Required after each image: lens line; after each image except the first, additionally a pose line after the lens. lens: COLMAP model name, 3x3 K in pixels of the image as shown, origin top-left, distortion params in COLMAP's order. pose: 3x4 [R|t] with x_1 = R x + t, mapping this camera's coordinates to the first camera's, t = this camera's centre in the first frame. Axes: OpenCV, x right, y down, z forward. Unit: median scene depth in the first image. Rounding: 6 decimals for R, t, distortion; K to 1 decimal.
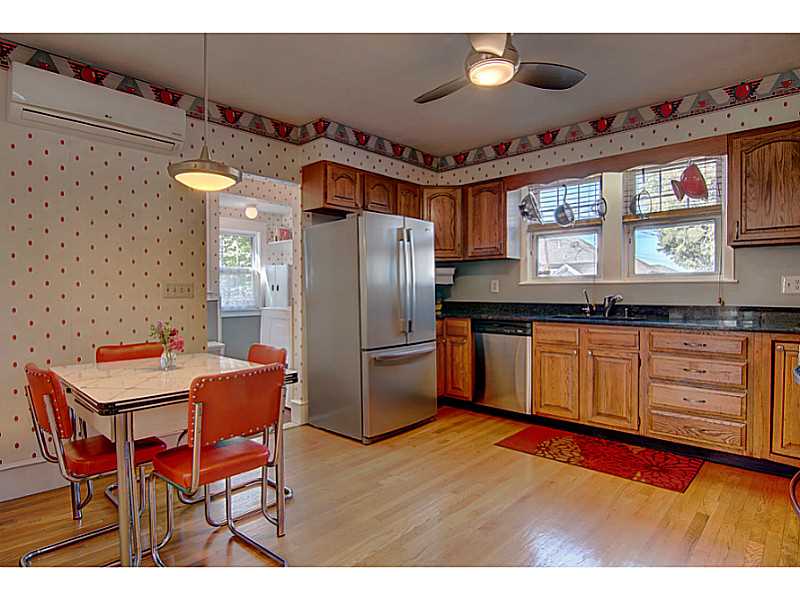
lens RADIAL K [[445.8, 0, 398.4], [0, 445.8, 298.1], [0, 0, 1]] dist [0.002070, -0.023330]
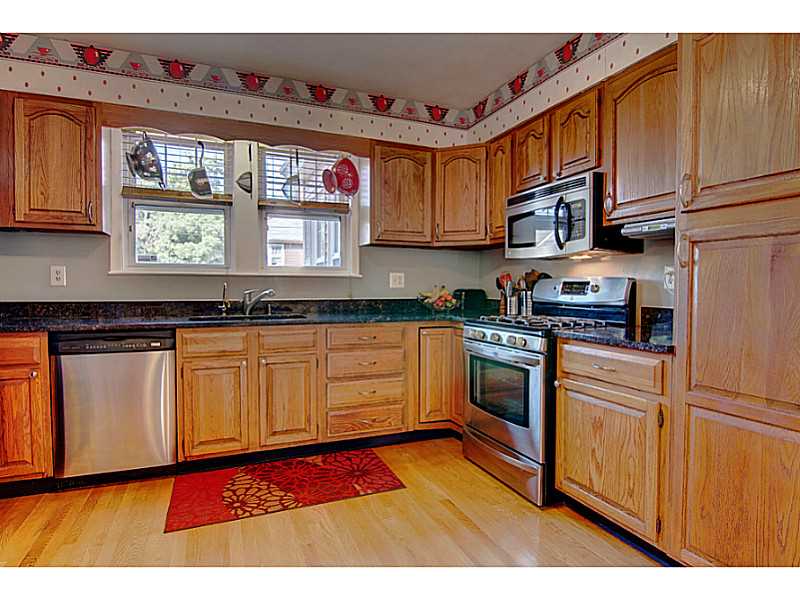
lens RADIAL K [[445.8, 0, 398.4], [0, 445.8, 298.1], [0, 0, 1]] dist [0.002070, -0.023330]
pose [[0.410607, -0.022401, 0.911537, -0.199233], [0.008330, 0.999749, 0.020817, -0.006139], [-0.911774, -0.000954, 0.410691, 0.441568]]
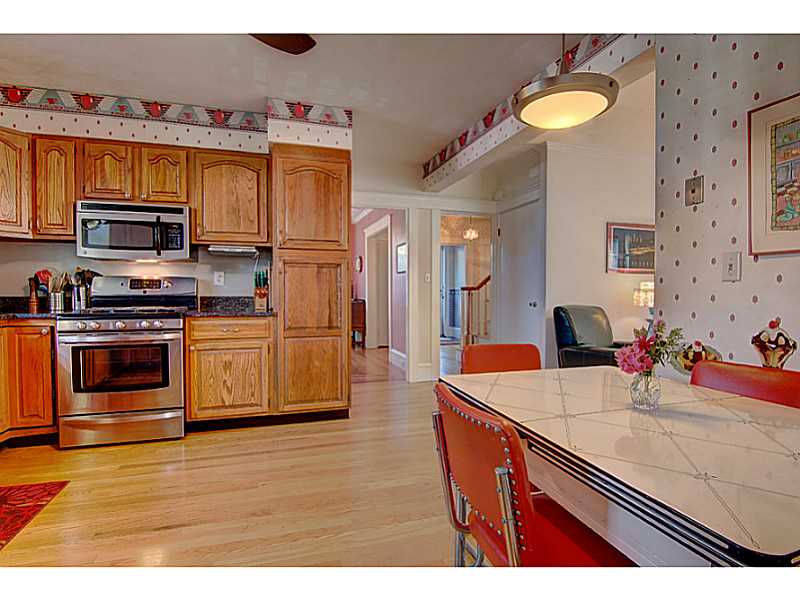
lens RADIAL K [[404.0, 0, 398.5], [0, 404.0, 296.2], [0, 0, 1]] dist [-0.000639, -0.001547]
pose [[-0.873673, -0.010761, 0.486394, -0.326889], [0.002751, 0.999630, 0.027058, -0.000607], [-0.486505, 0.024977, -0.873320, 1.044524]]
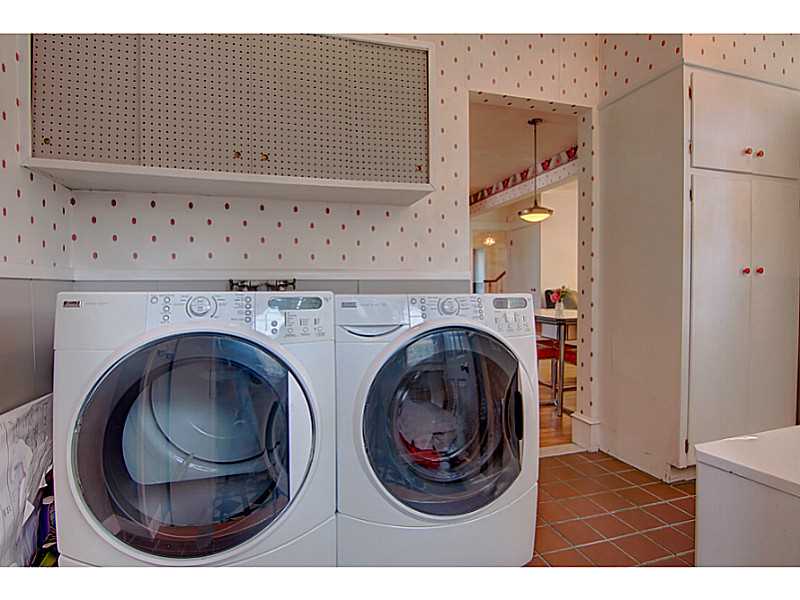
lens RADIAL K [[404.0, 0, 398.5], [0, 404.0, 296.2], [0, 0, 1]] dist [-0.000639, -0.001547]
pose [[-0.862753, -0.000592, 0.505625, -0.467636], [0.018990, 0.999256, 0.033572, 0.010039], [-0.505269, 0.038566, -0.862100, 1.615875]]
